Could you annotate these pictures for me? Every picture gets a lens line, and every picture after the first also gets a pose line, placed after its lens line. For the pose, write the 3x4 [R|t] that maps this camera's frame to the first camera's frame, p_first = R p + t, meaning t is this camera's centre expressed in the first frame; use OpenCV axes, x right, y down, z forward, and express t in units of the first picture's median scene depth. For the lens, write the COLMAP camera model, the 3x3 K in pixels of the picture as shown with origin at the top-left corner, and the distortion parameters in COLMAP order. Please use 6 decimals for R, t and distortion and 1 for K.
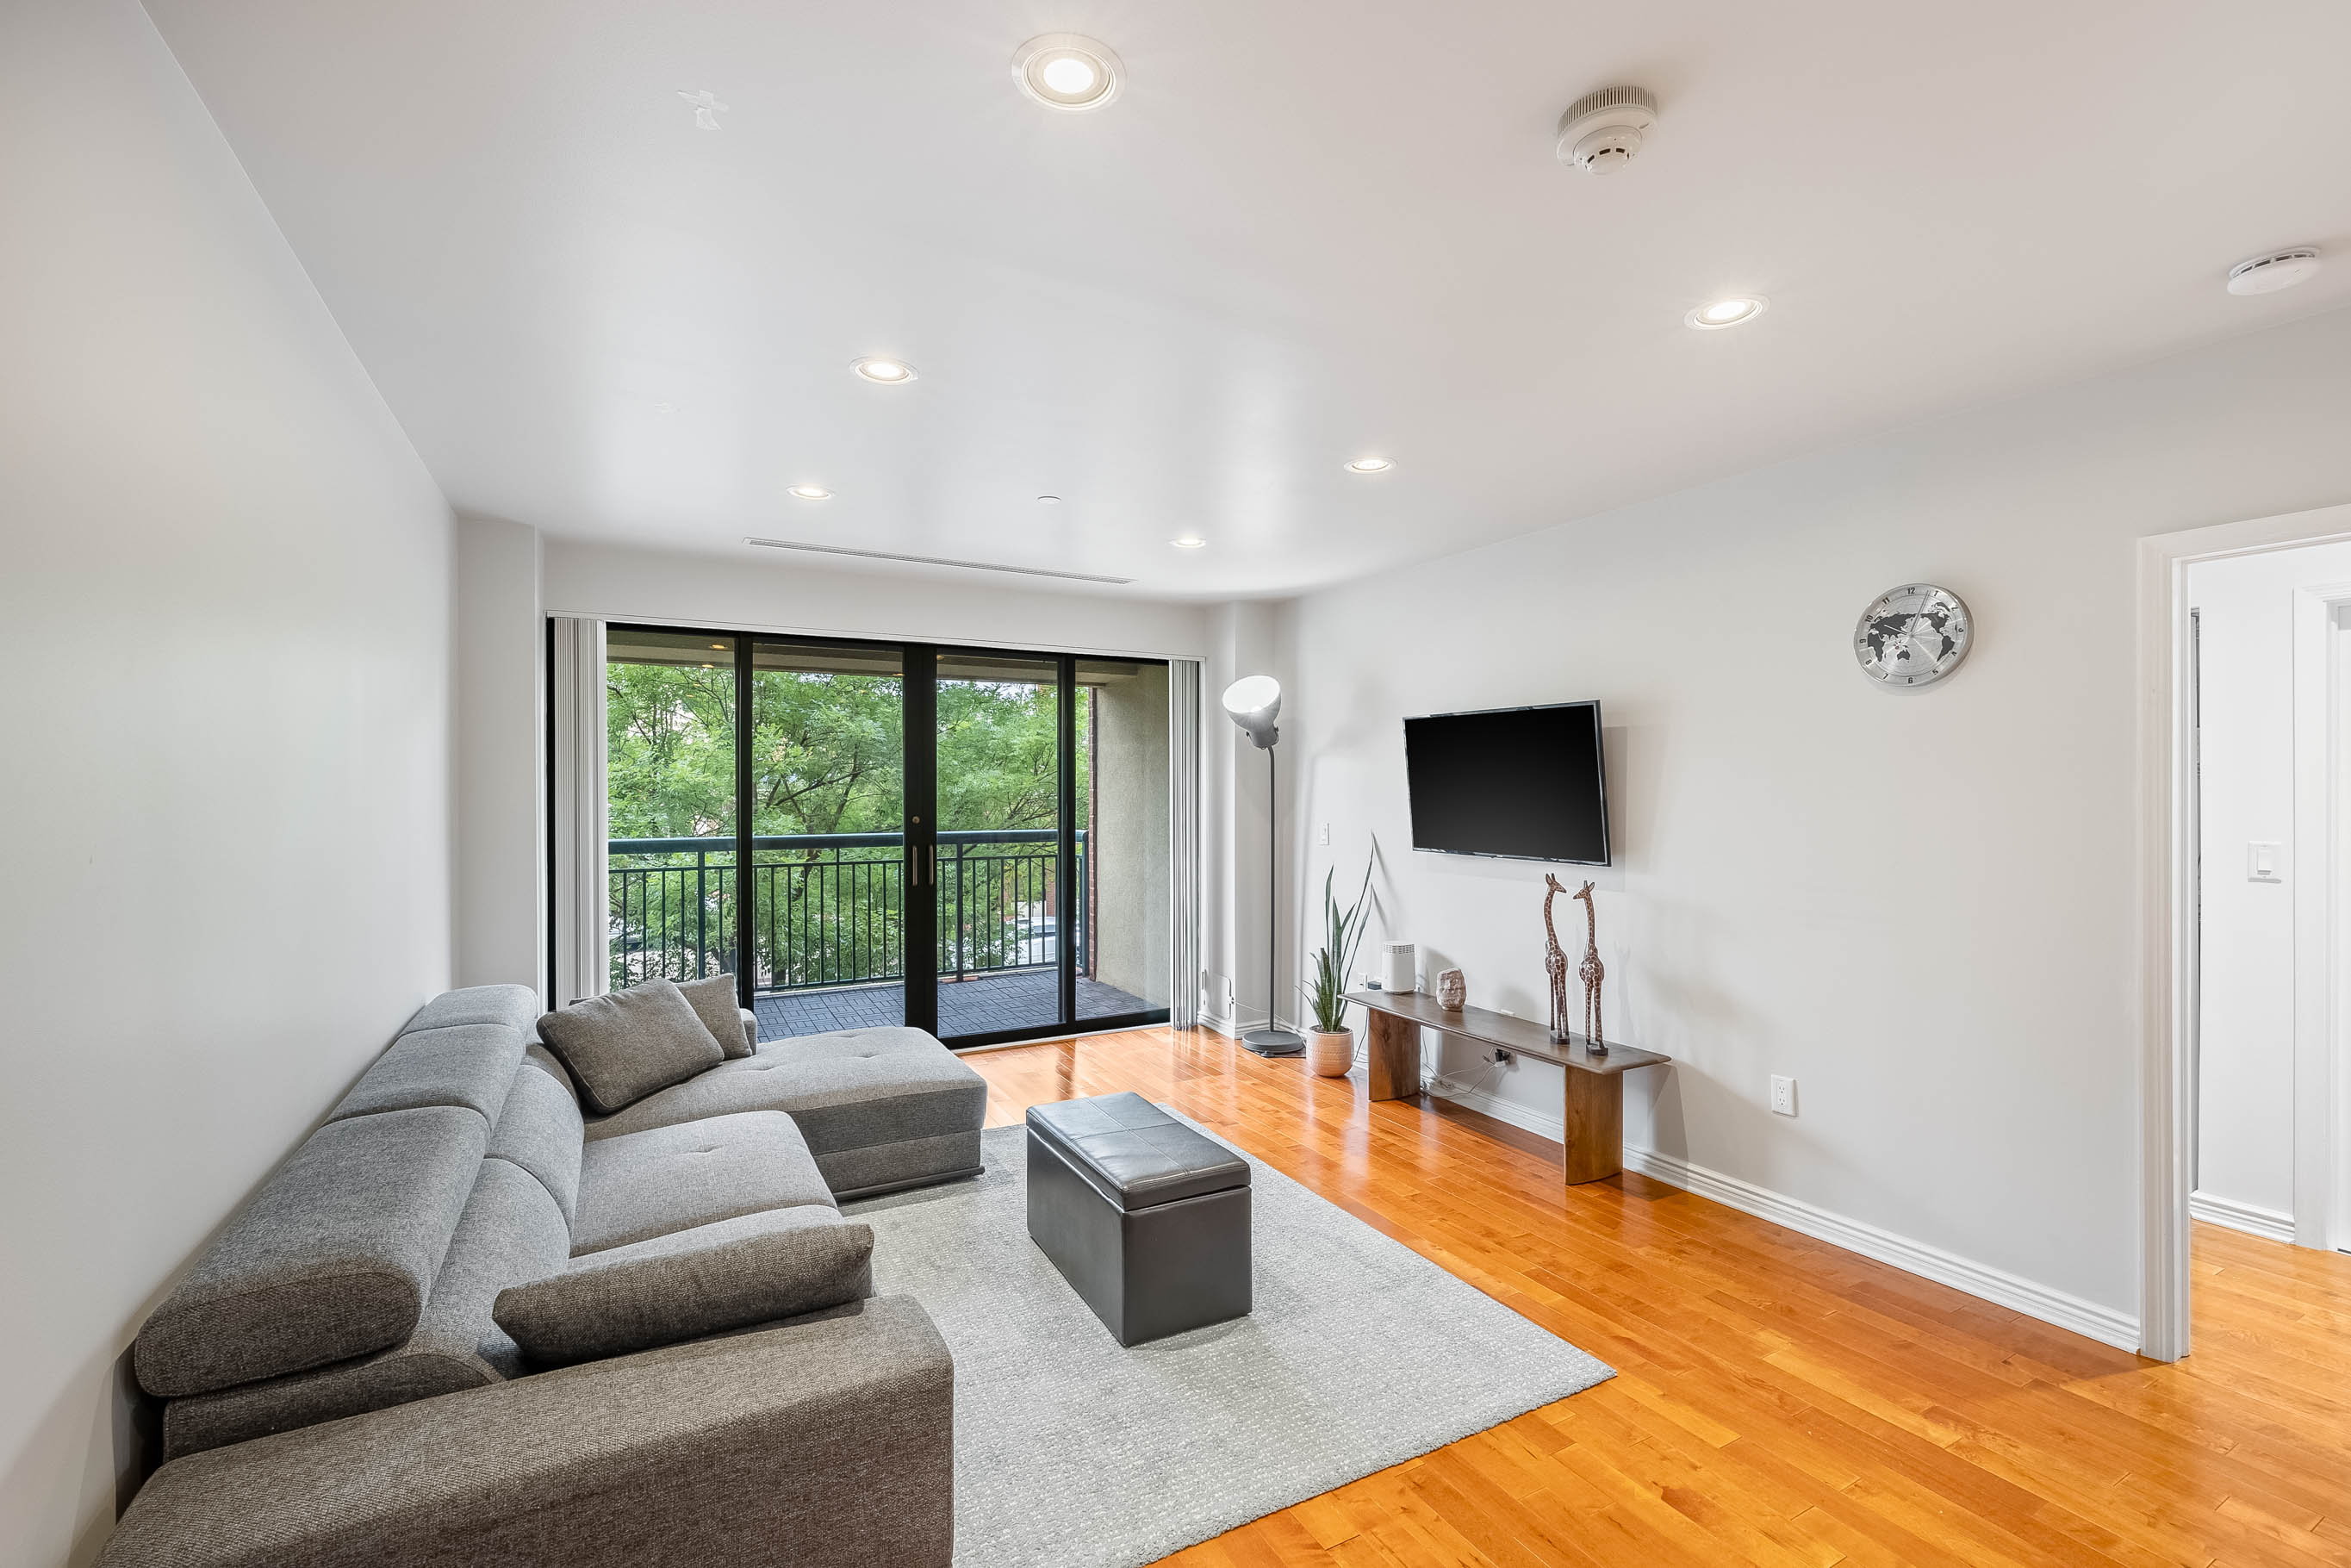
lens RADIAL K [[1021.3, 0, 1183.3], [0, 1021.3, 795.2], [0, 0, 1]] dist [-0.004206, -0.000474]
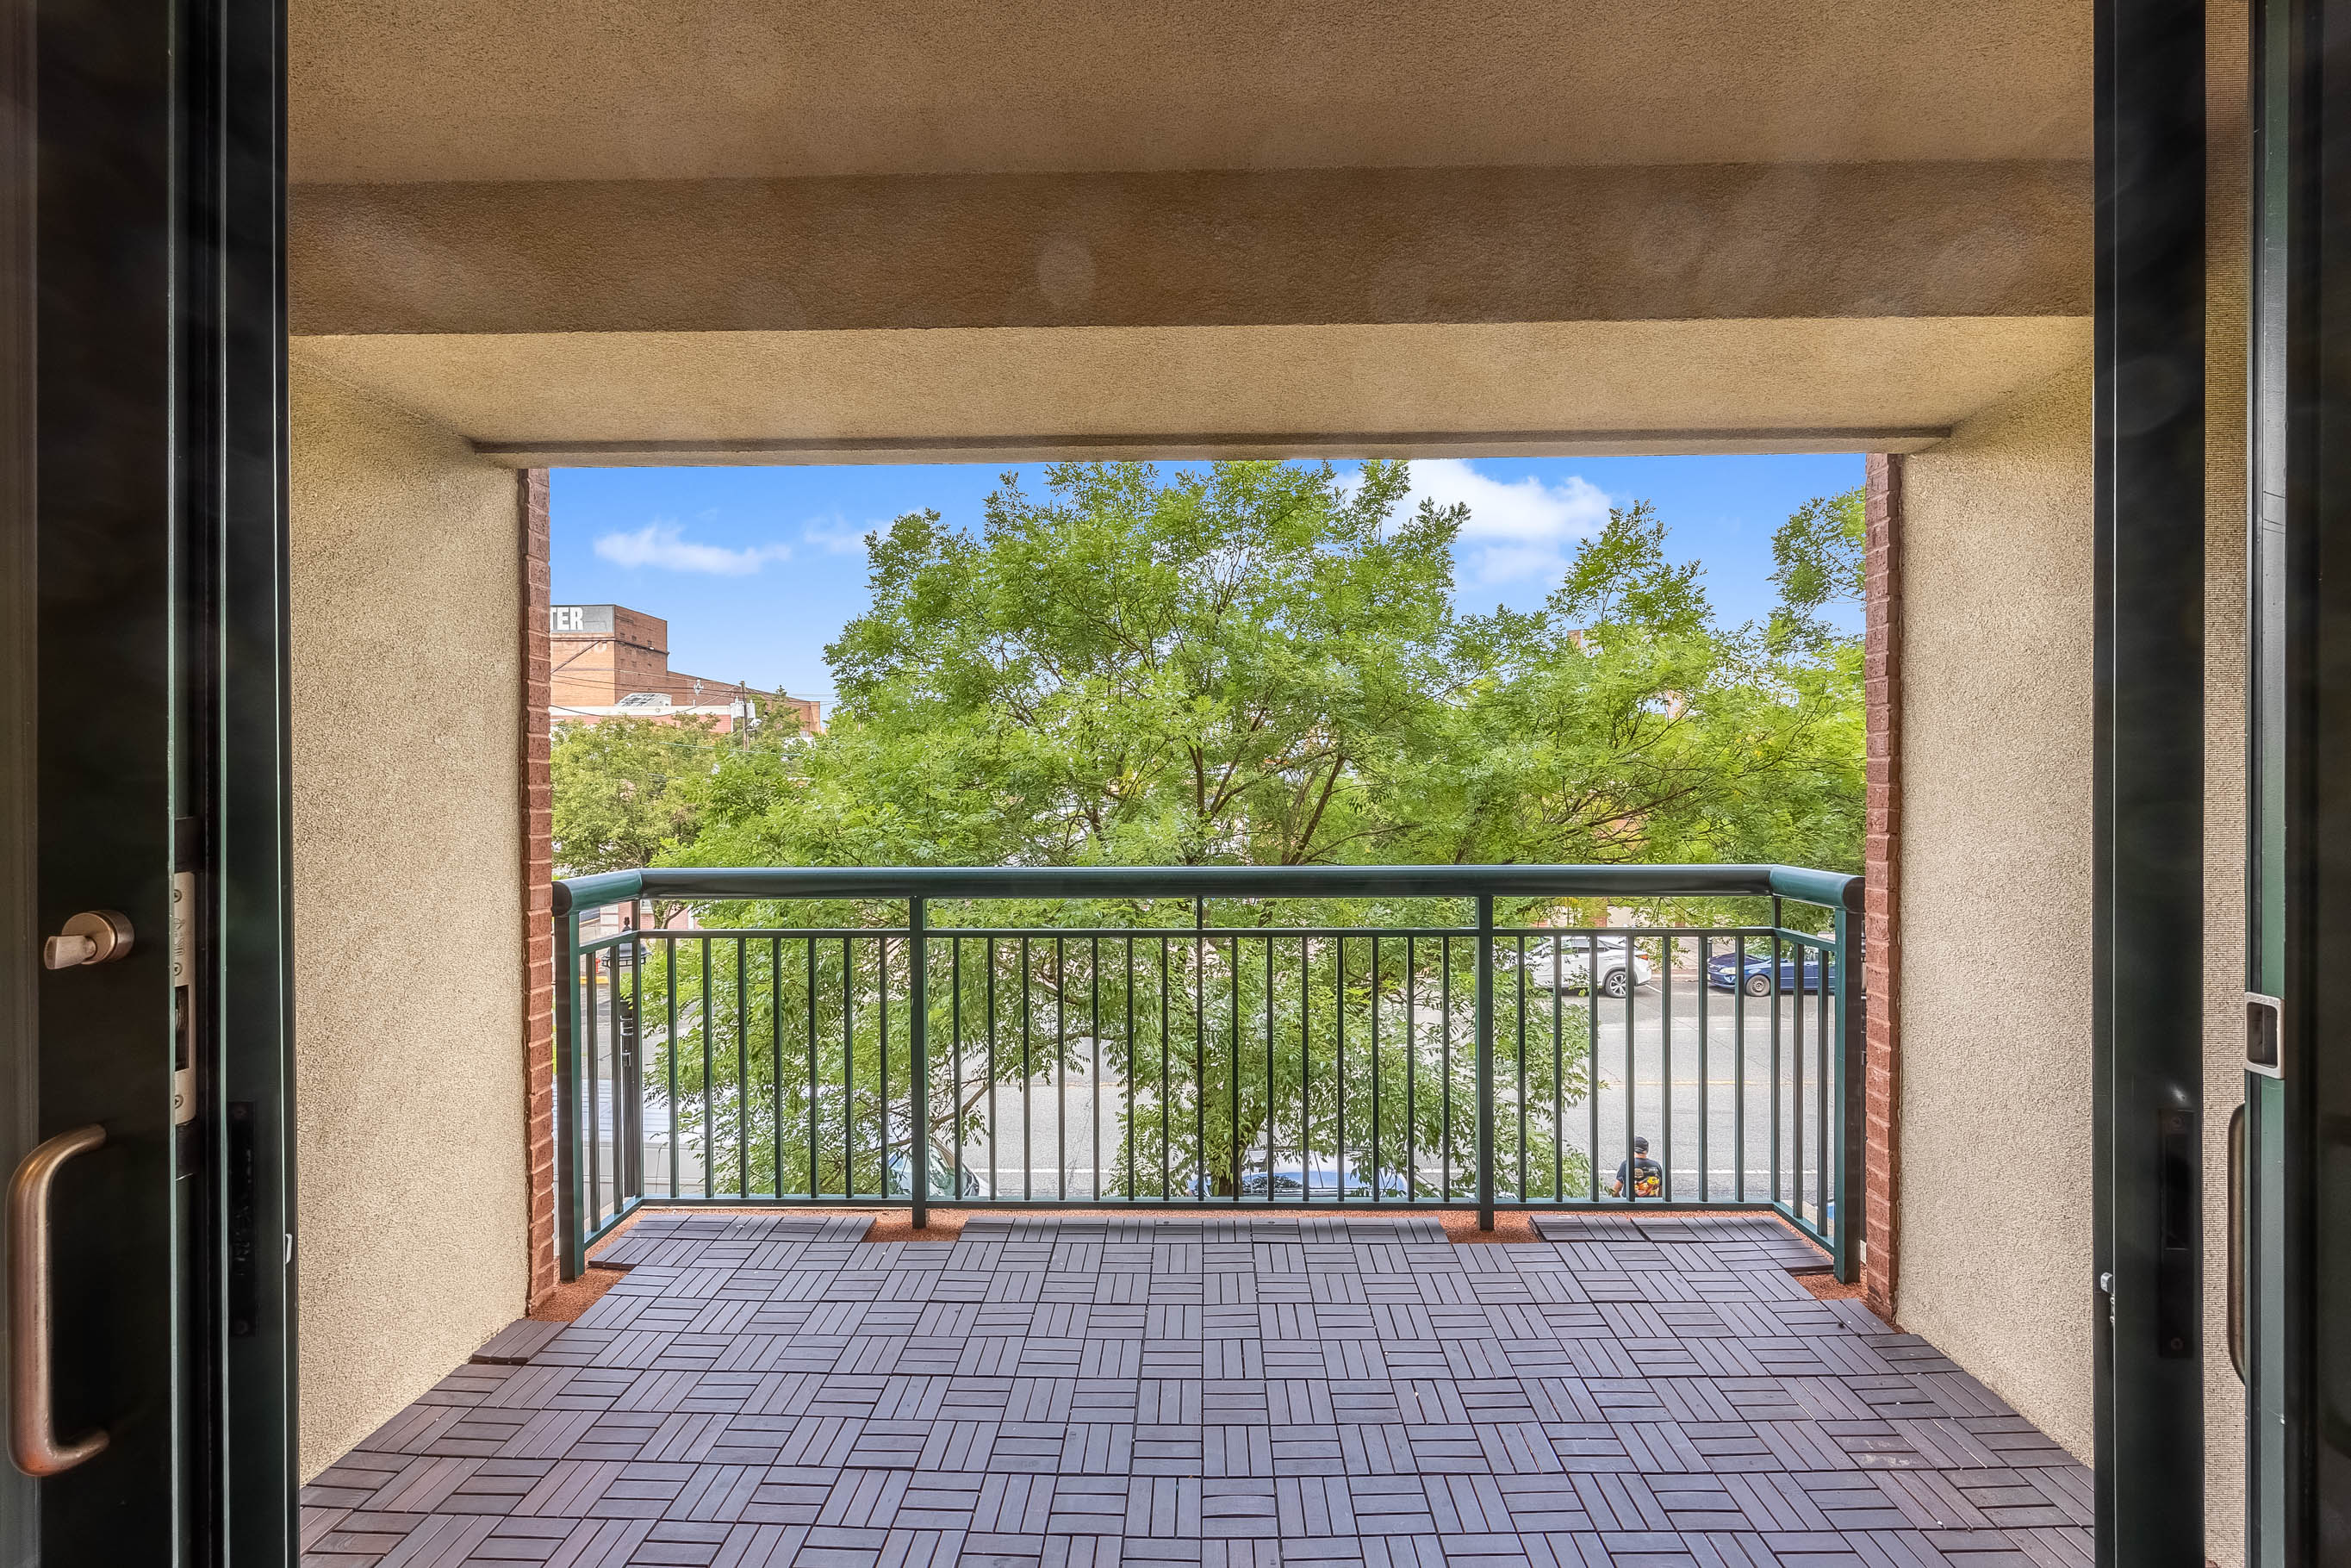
lens RADIAL K [[967.3, 0, 1169.1], [0, 967.3, 788.3], [0, 0, 1]] dist [0.000205, 0.000004]
pose [[0.863214, -0.001155, -0.504837, -0.238888], [0.001651, 0.999998, 0.000535, 0.007943], [0.504835, -0.001296, 0.863215, 1.085541]]
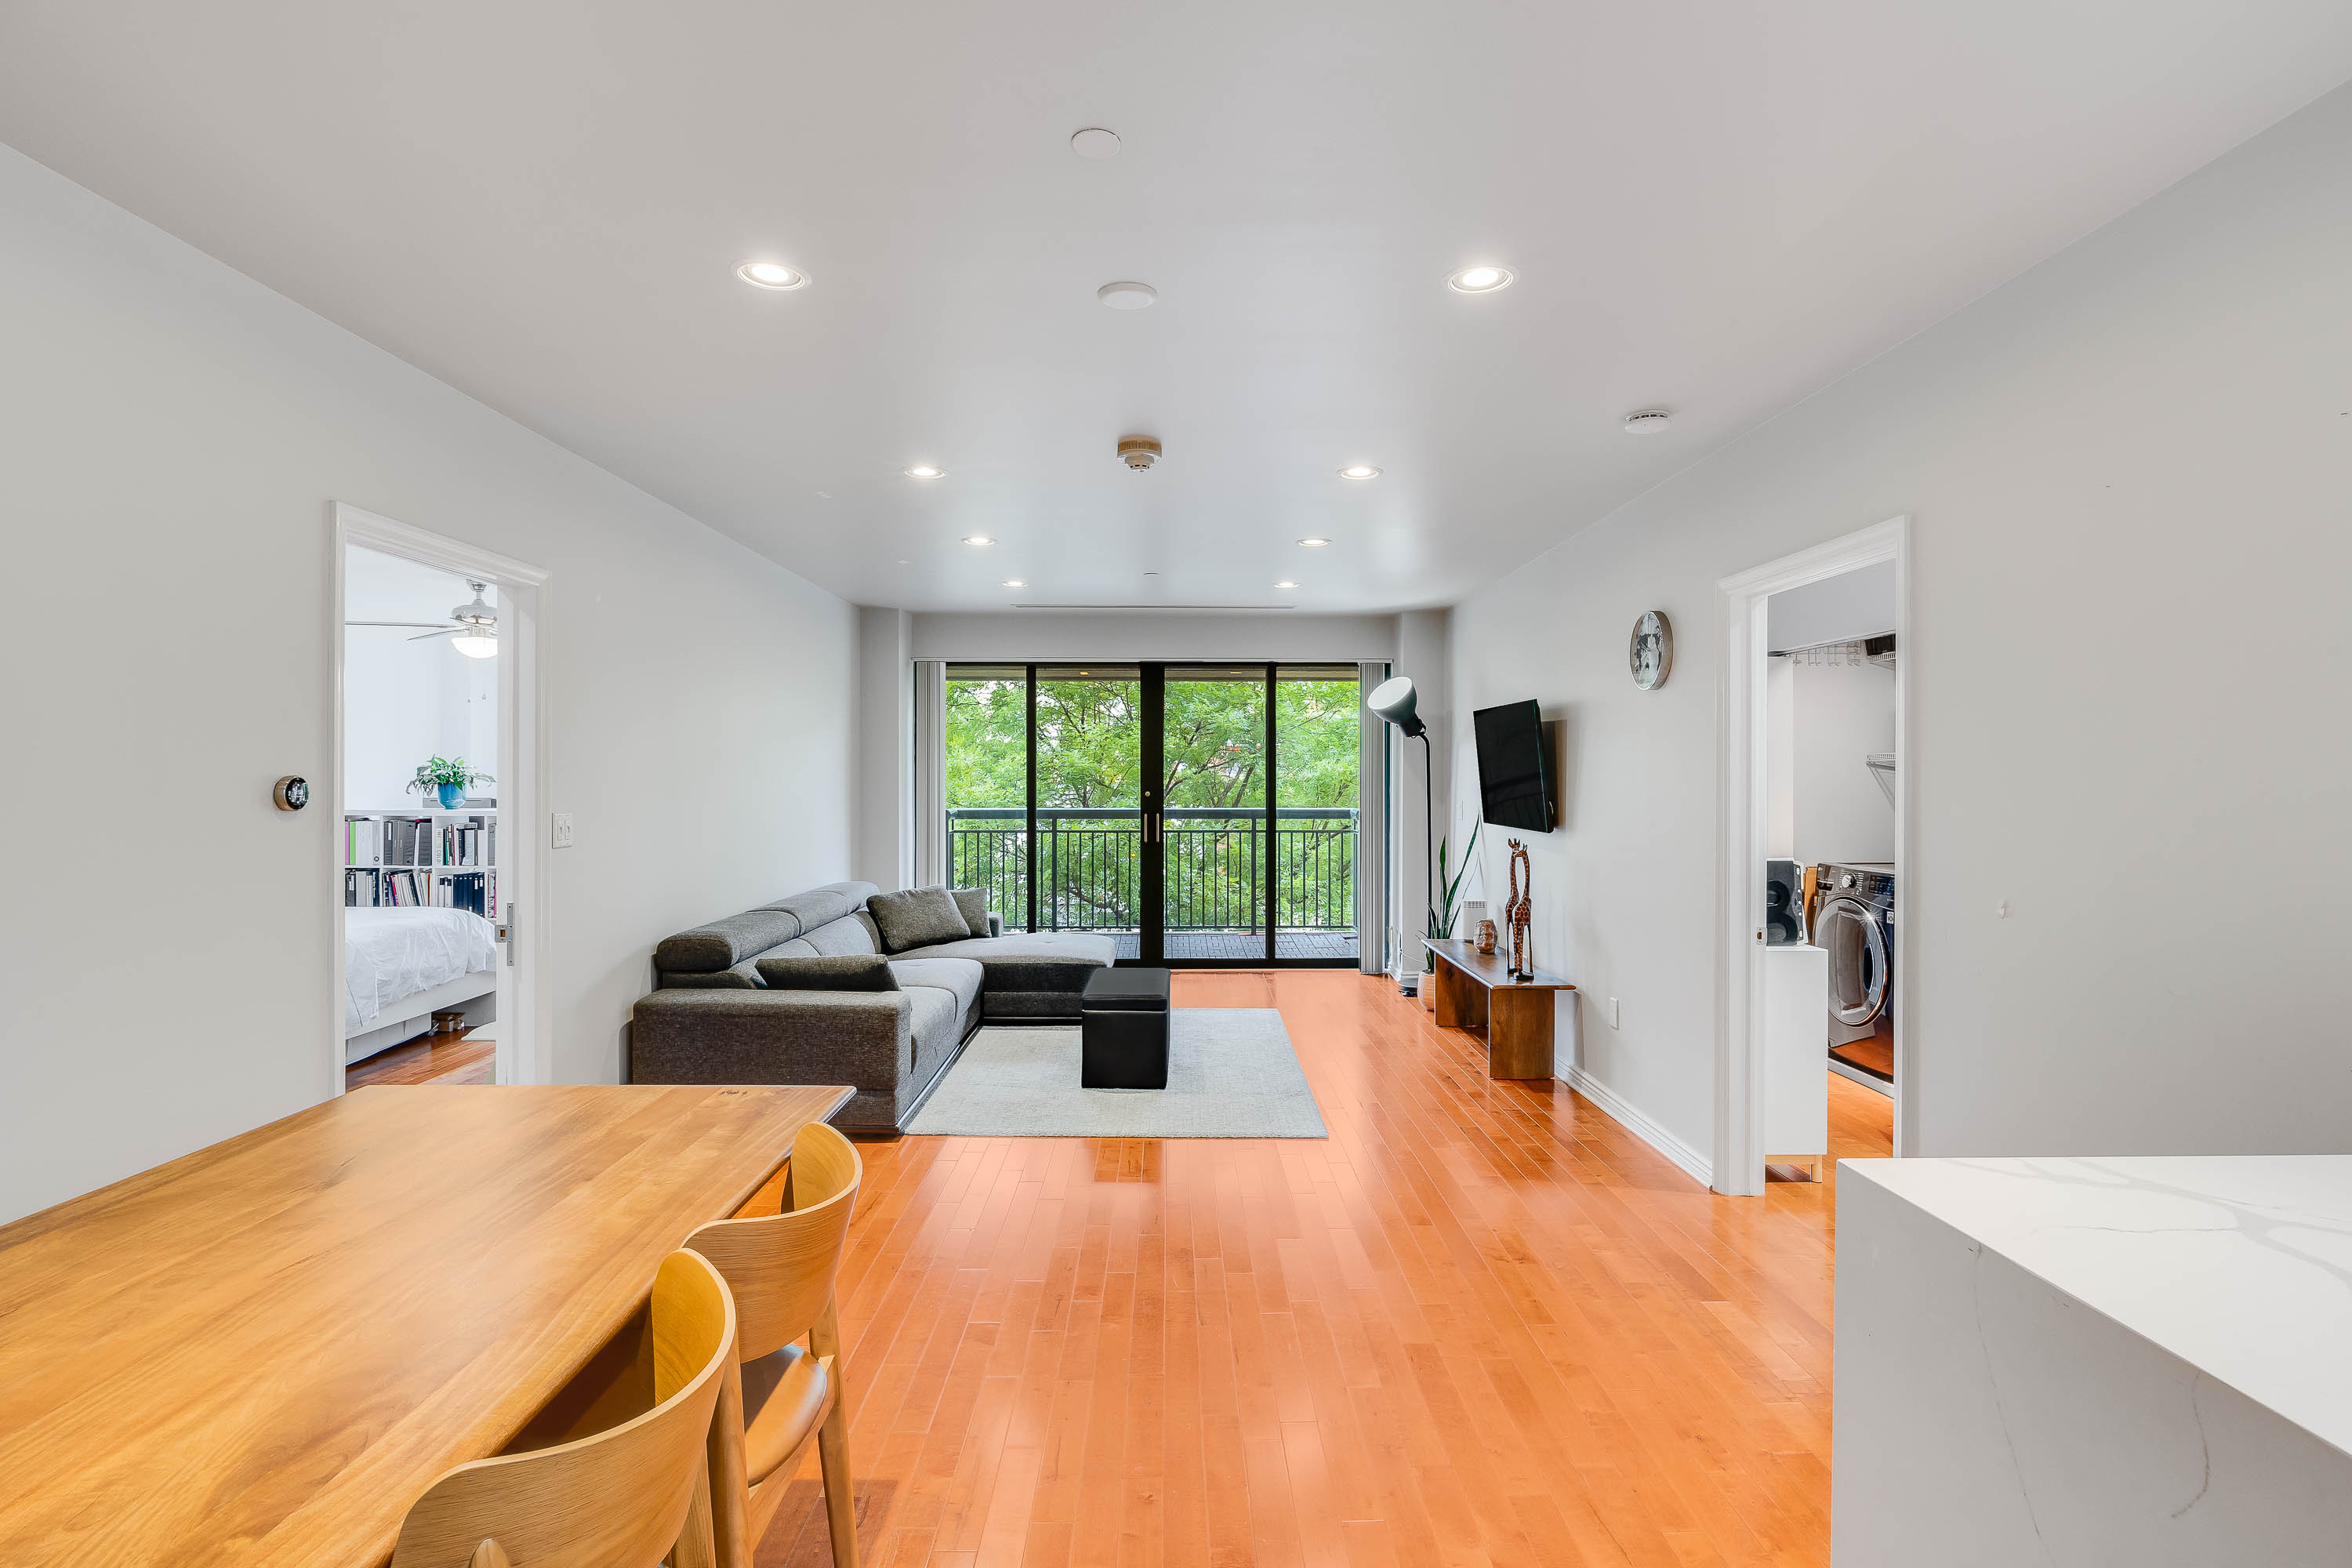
lens RADIAL K [[1136.1, 0, 1161.9], [0, 1136.1, 775.0], [0, 0, 1]] dist [-0.006974, -0.000647]
pose [[0.879708, 0.003642, -0.475501, 0.568504], [-0.006845, 0.999964, -0.005005, 0.007401], [0.475465, 0.007658, 0.879701, -0.377260]]
